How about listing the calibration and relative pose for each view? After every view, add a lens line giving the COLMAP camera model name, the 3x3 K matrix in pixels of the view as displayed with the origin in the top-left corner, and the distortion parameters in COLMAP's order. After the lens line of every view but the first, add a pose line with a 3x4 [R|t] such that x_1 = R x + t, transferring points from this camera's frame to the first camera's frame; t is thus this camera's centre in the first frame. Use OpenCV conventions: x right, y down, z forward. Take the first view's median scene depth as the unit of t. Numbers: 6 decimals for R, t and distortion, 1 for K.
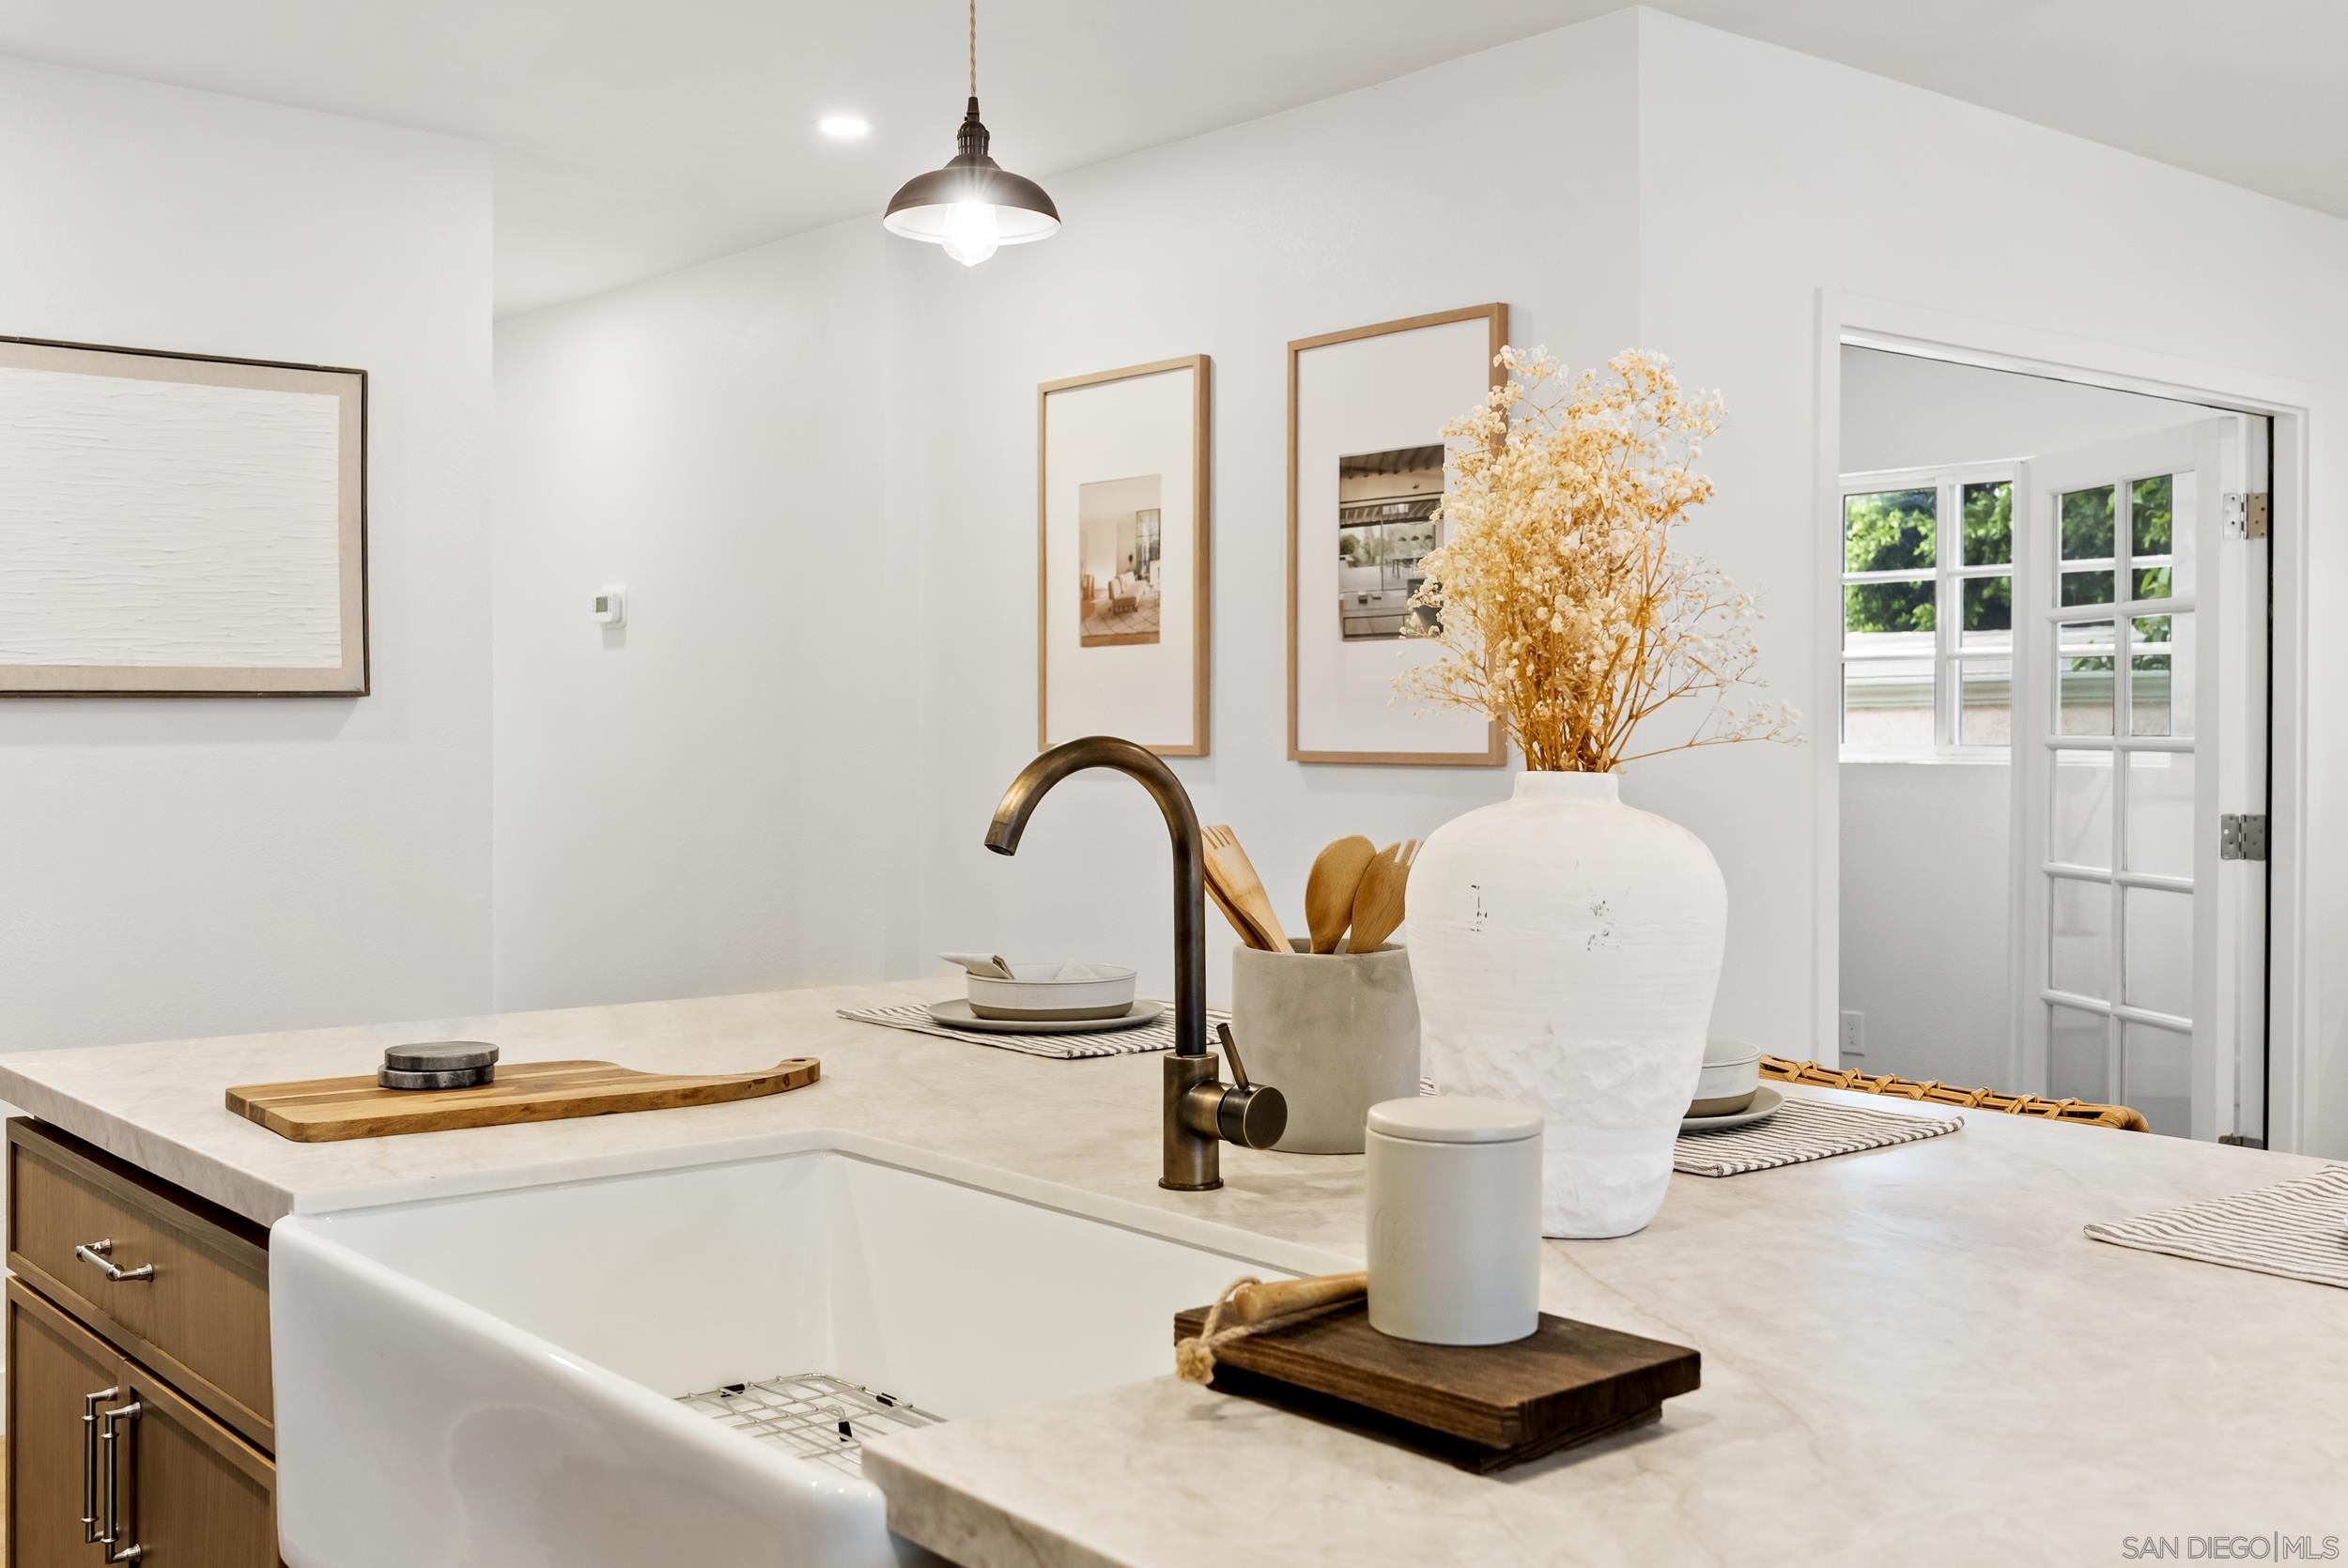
lens RADIAL K [[2307.0, 0, 1171.5], [0, 2307.0, 781.5], [0, 0, 1]] dist [0.021611, 0.000000]
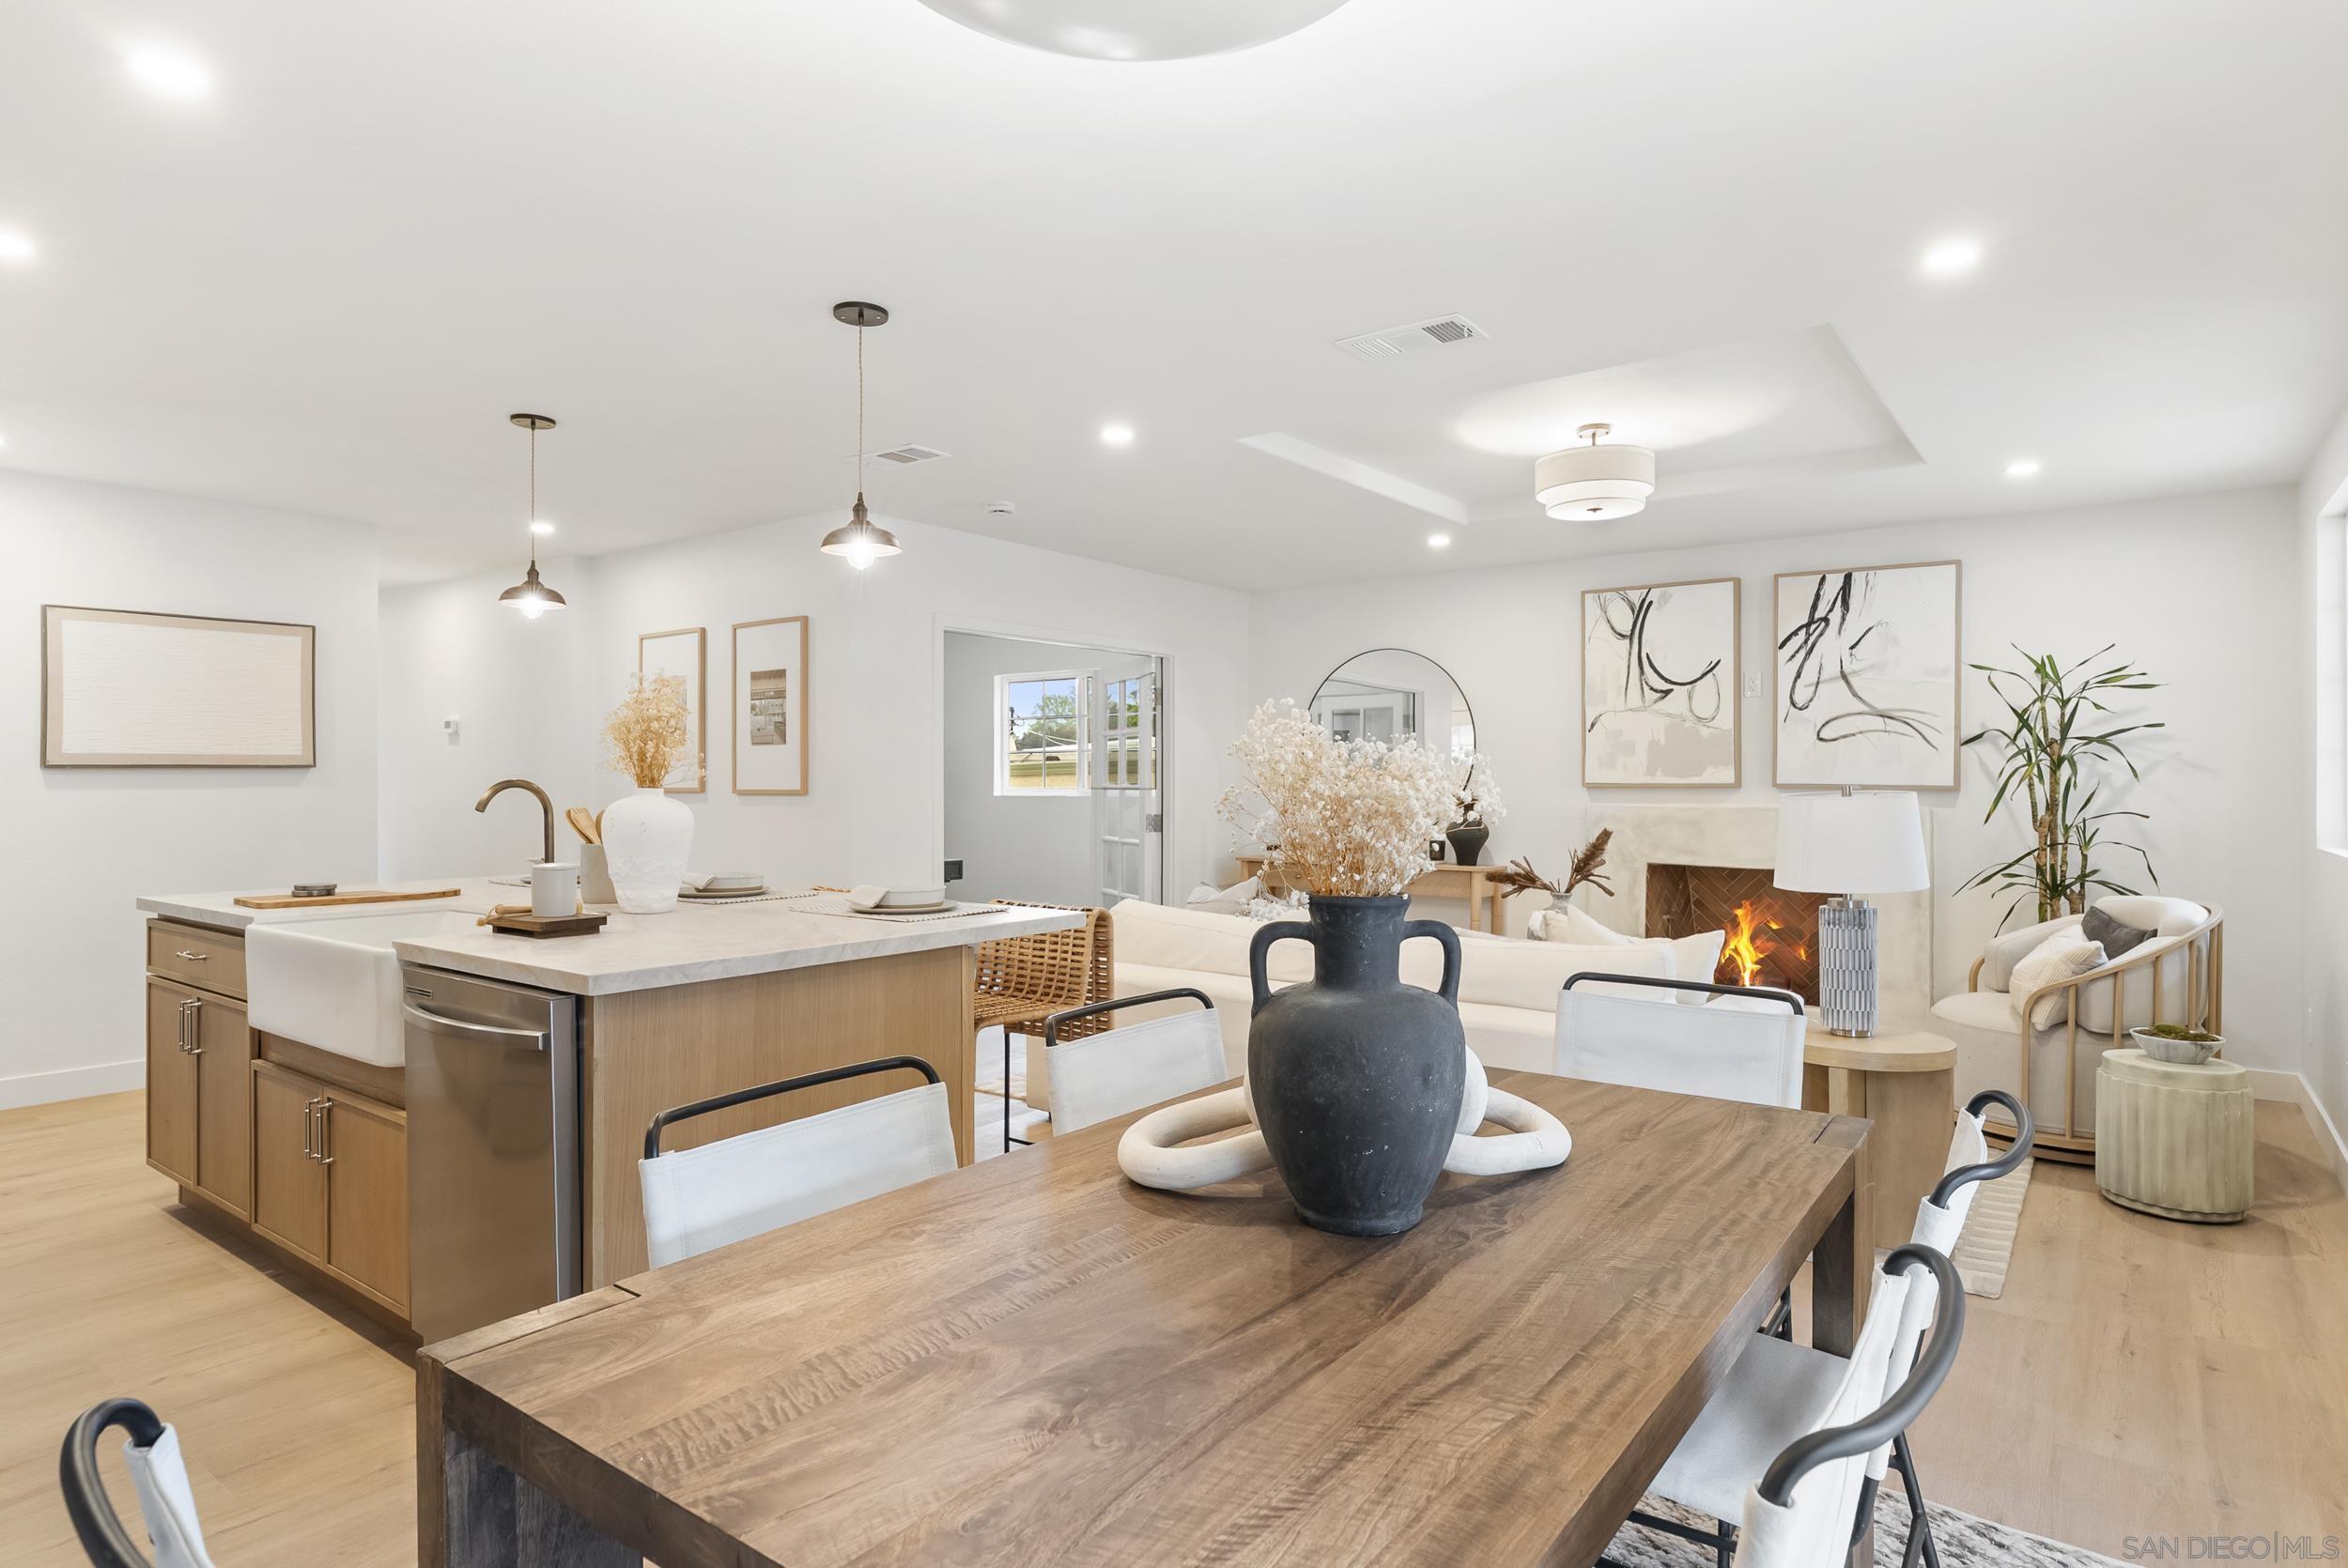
lens RADIAL K [[1272.1, 0, 1181.3], [0, 1272.1, 785.2], [0, 0, 1]] dist [-0.002068, -0.001614]
pose [[0.971550, -0.002738, 0.236818, 0.203689], [0.008204, 0.999722, -0.022098, 0.017170], [-0.236692, 0.023412, 0.971303, -0.459721]]
